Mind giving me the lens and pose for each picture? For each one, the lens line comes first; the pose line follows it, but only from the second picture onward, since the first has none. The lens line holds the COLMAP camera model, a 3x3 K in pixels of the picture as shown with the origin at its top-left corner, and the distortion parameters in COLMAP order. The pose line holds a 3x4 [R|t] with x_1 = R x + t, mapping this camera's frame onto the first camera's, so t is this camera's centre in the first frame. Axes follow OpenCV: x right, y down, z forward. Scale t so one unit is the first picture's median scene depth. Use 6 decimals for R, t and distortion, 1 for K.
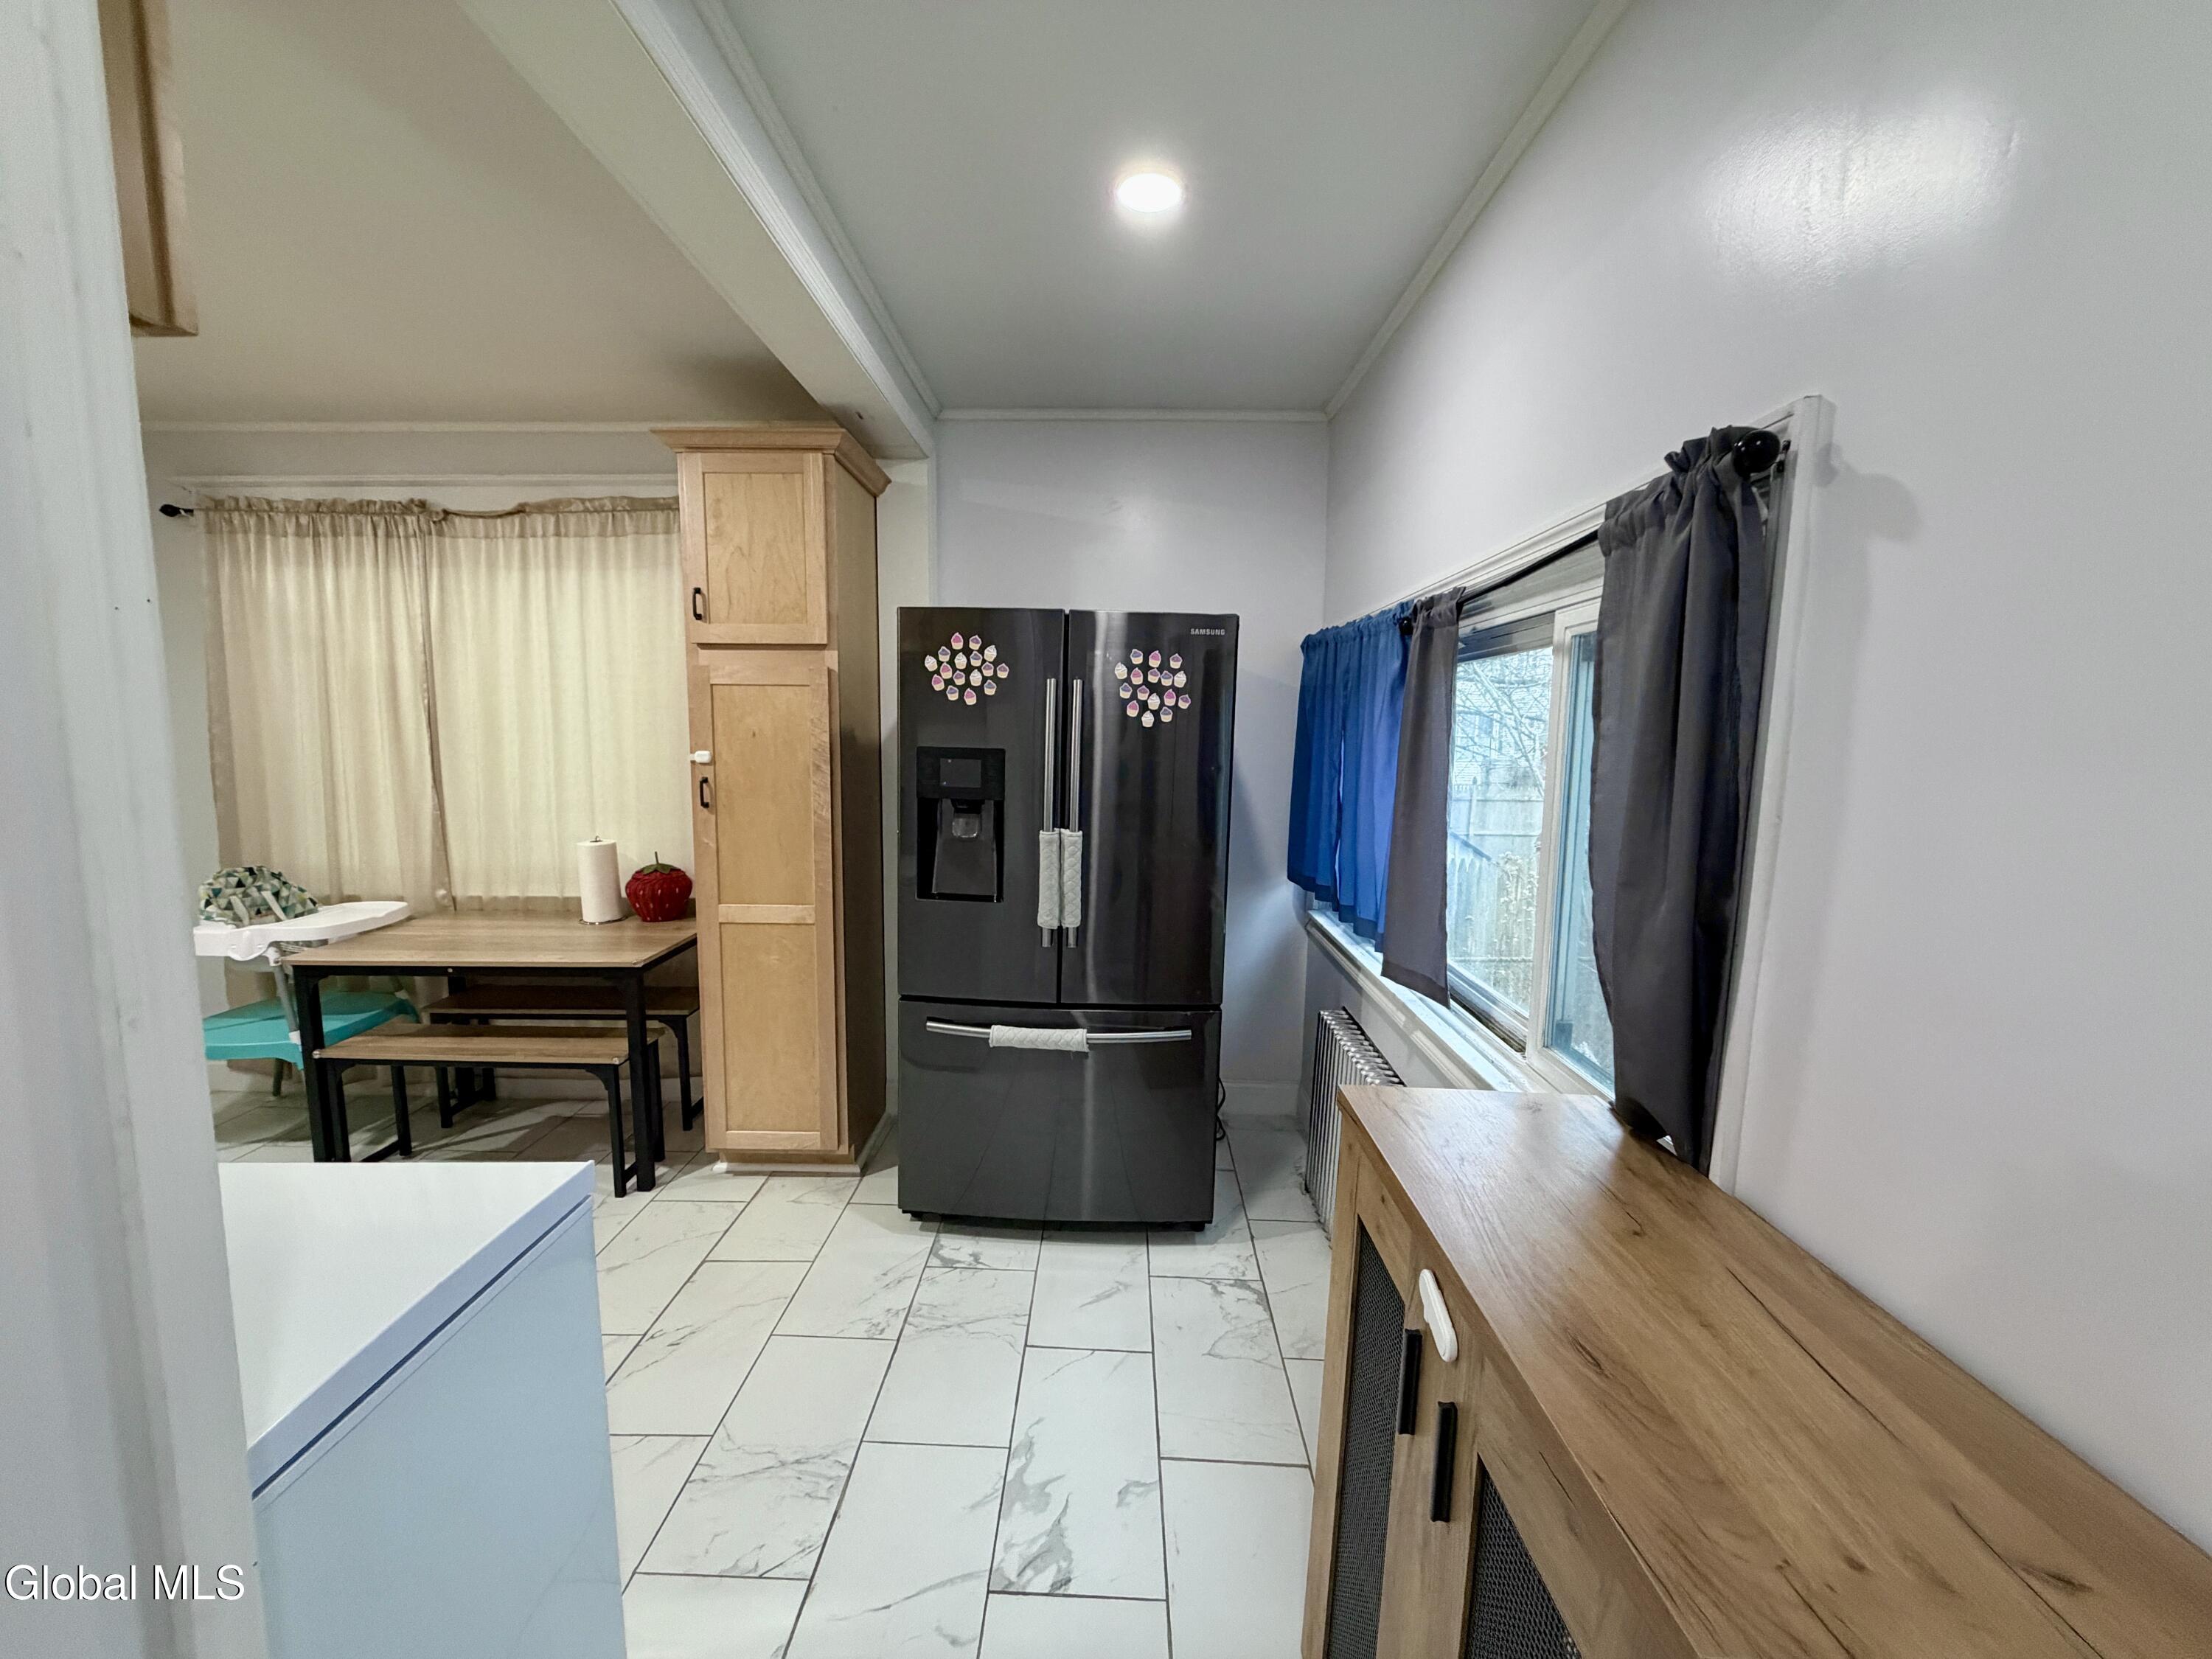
lens RADIAL K [[880.5, 0, 1095.6], [0, 880.5, 830.1], [0, 0, 1]] dist [0.000257, 0.000503]
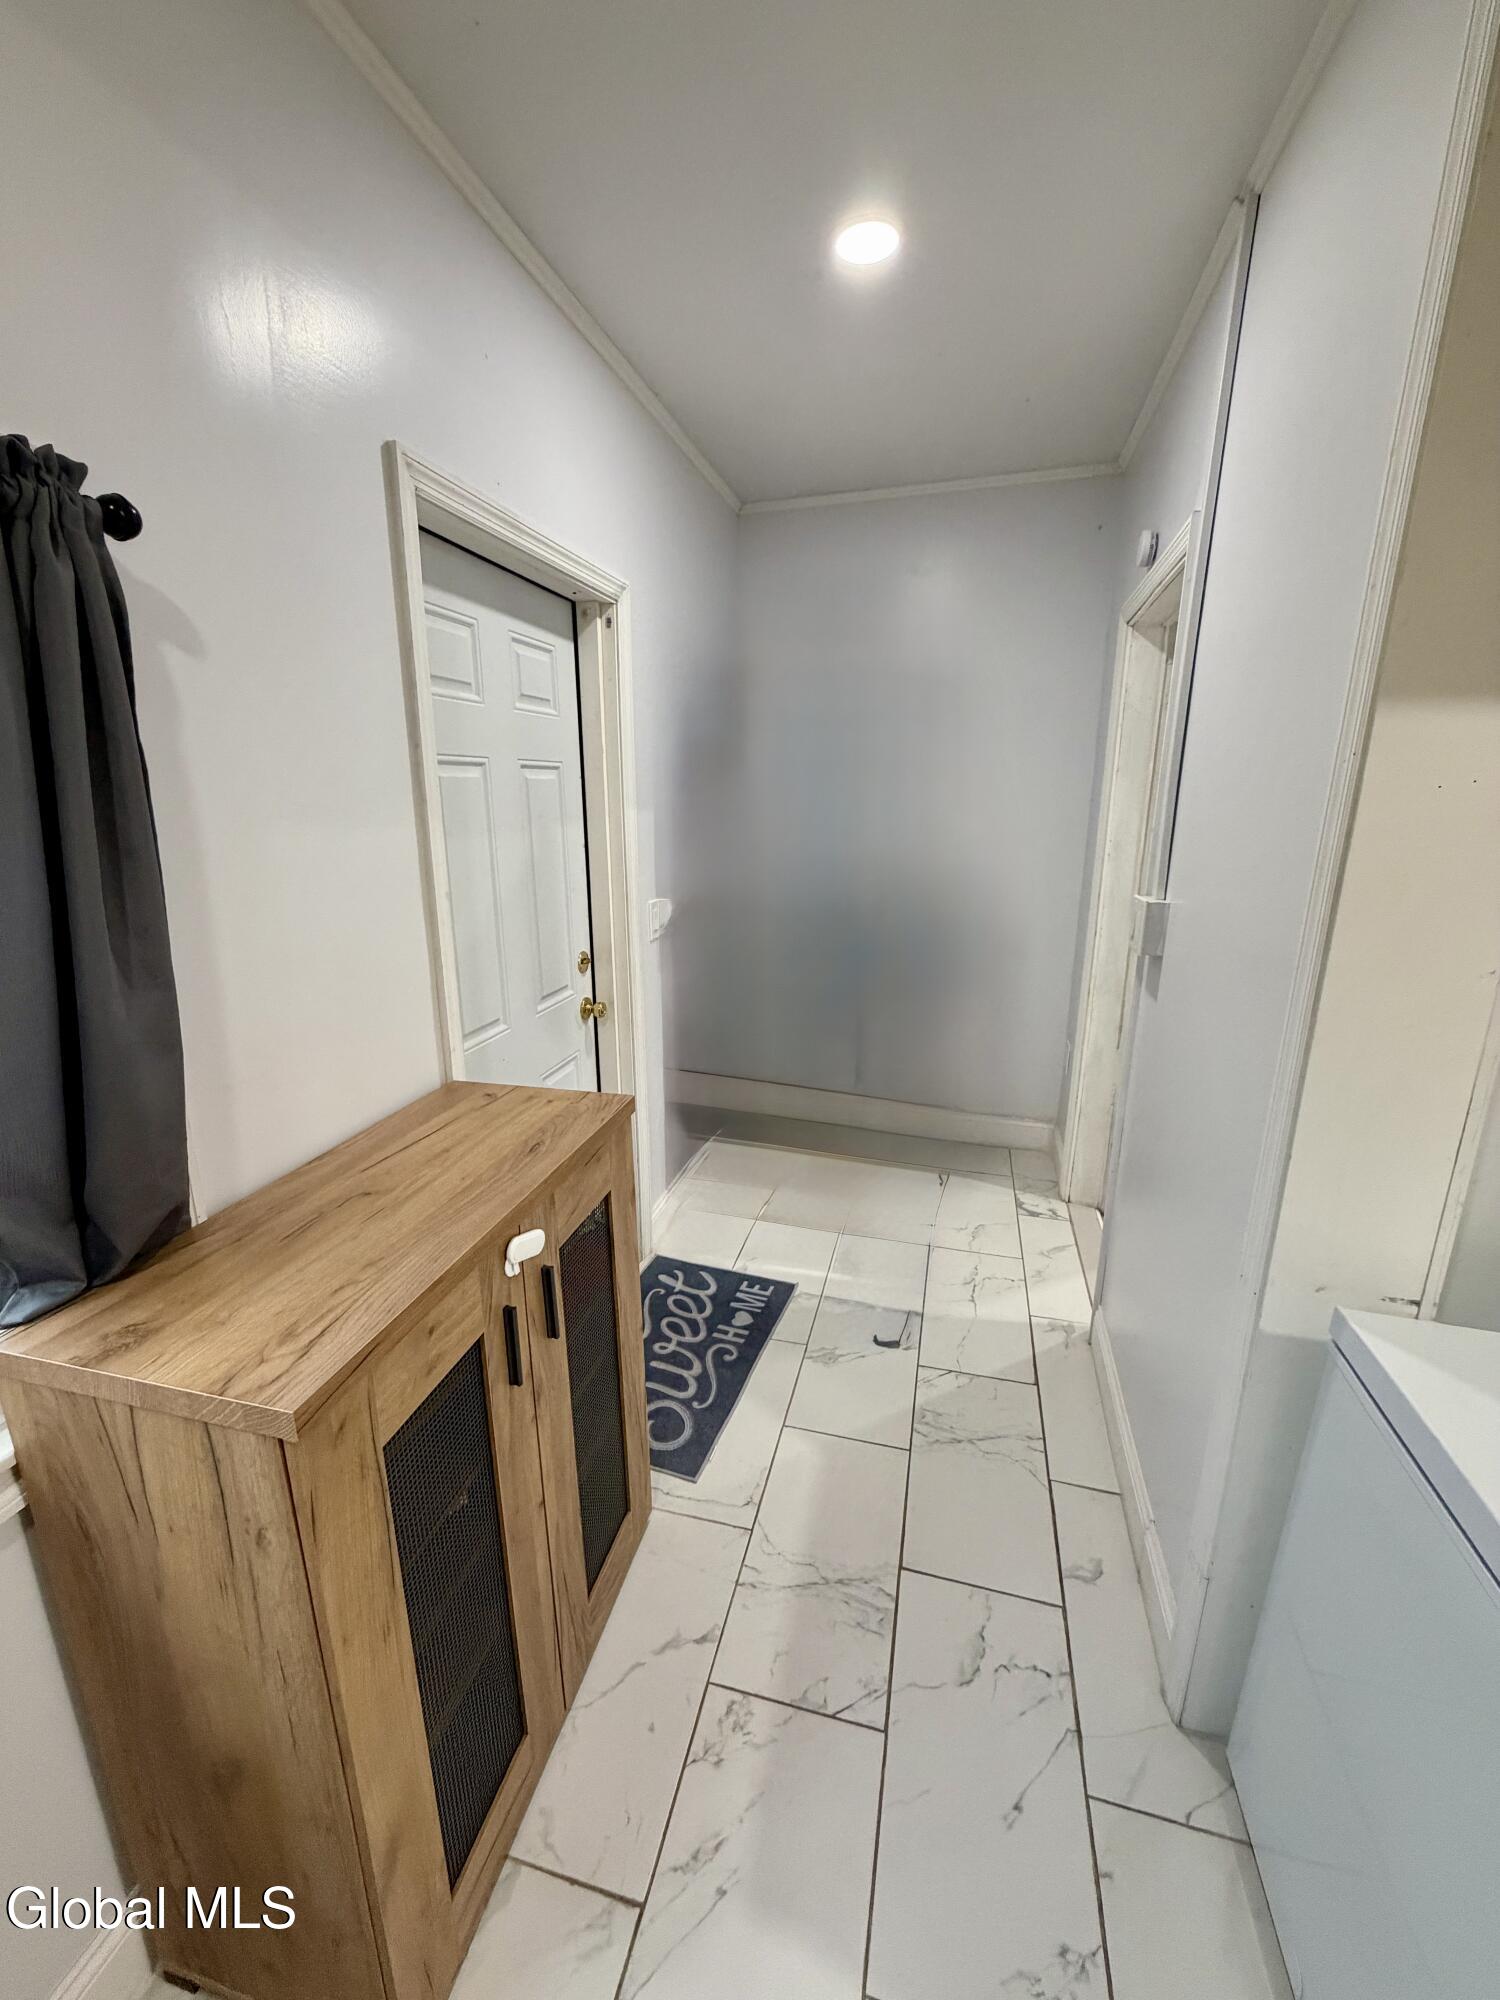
lens RADIAL K [[796.1, 0, 748.6], [0, 796.1, 1003.7], [0, 0, 1]] dist [0.000257, 0.000503]
pose [[-0.972405, -0.077513, 0.220046, -0.210114], [0.008960, 0.930088, 0.367228, -0.278065], [-0.233127, 0.359066, -0.903727, 2.181354]]
